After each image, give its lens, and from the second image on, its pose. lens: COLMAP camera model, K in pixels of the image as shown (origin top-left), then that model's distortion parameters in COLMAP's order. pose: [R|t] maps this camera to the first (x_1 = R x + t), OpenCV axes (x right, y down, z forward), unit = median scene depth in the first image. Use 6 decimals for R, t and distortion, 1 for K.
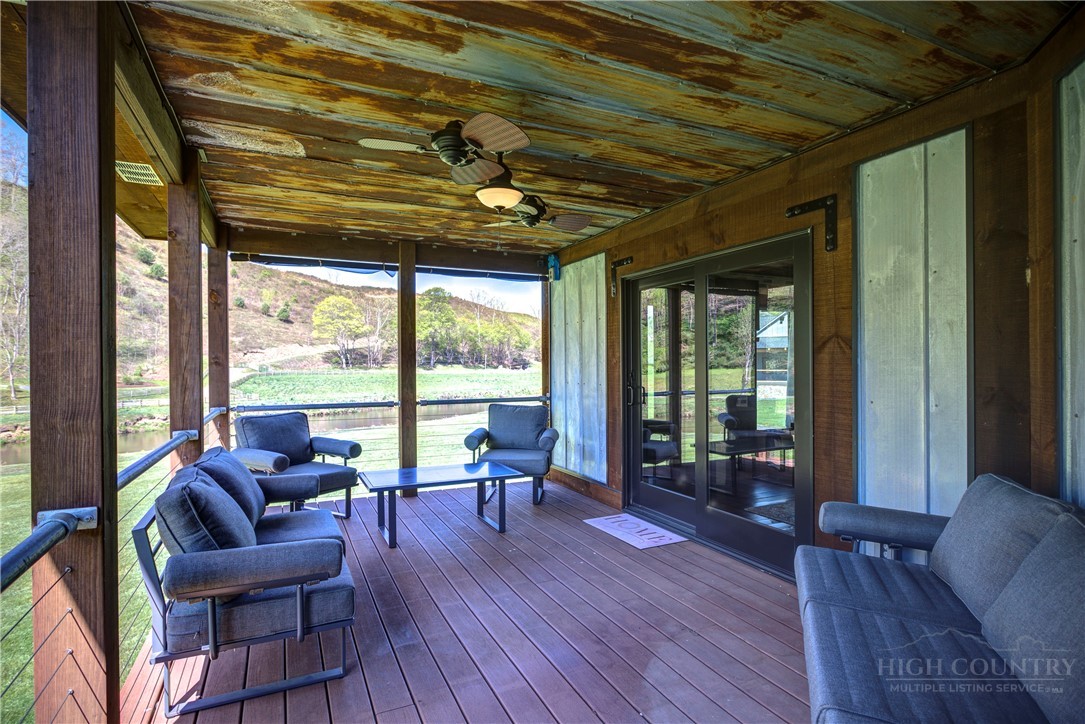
lens RADIAL K [[537.4, 0, 517.4], [0, 537.4, 363.8], [0, 0, 1]] dist [0.012188, 0.001493]
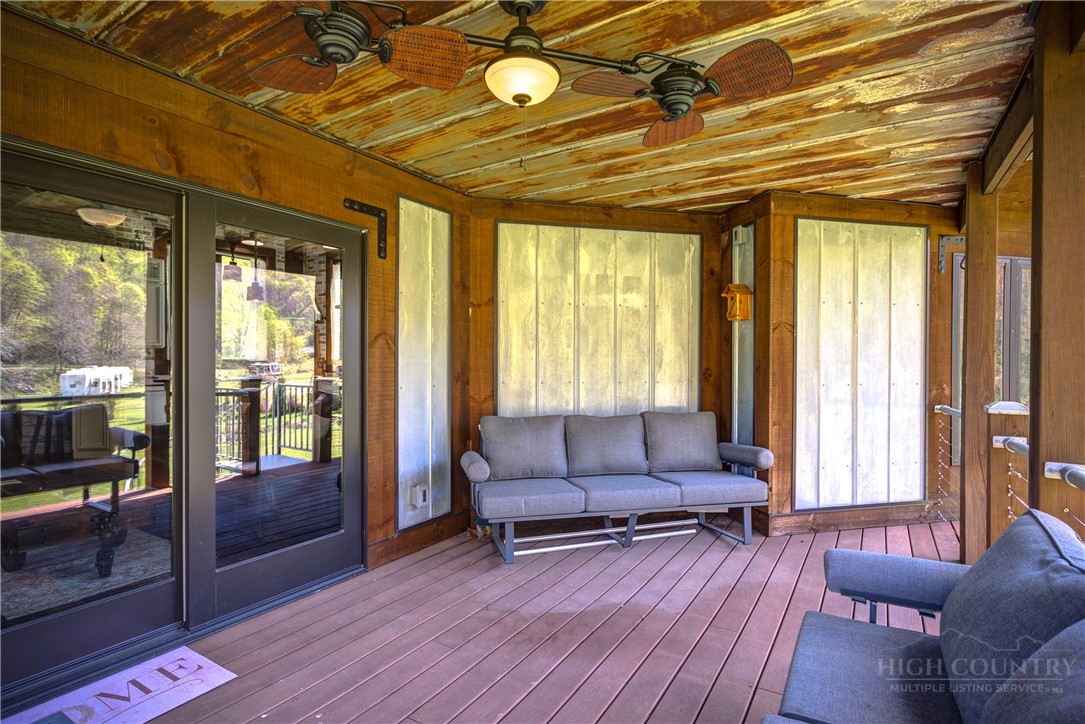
lens RADIAL K [[544.4, 0, 575.4], [0, 544.4, 364.7], [0, 0, 1]] dist [0.001492, 0.000428]
pose [[-0.594707, -0.004123, 0.803932, -0.581802], [-0.000136, 0.999987, 0.005029, 0.009371], [-0.803942, 0.002881, -0.594700, 1.351278]]
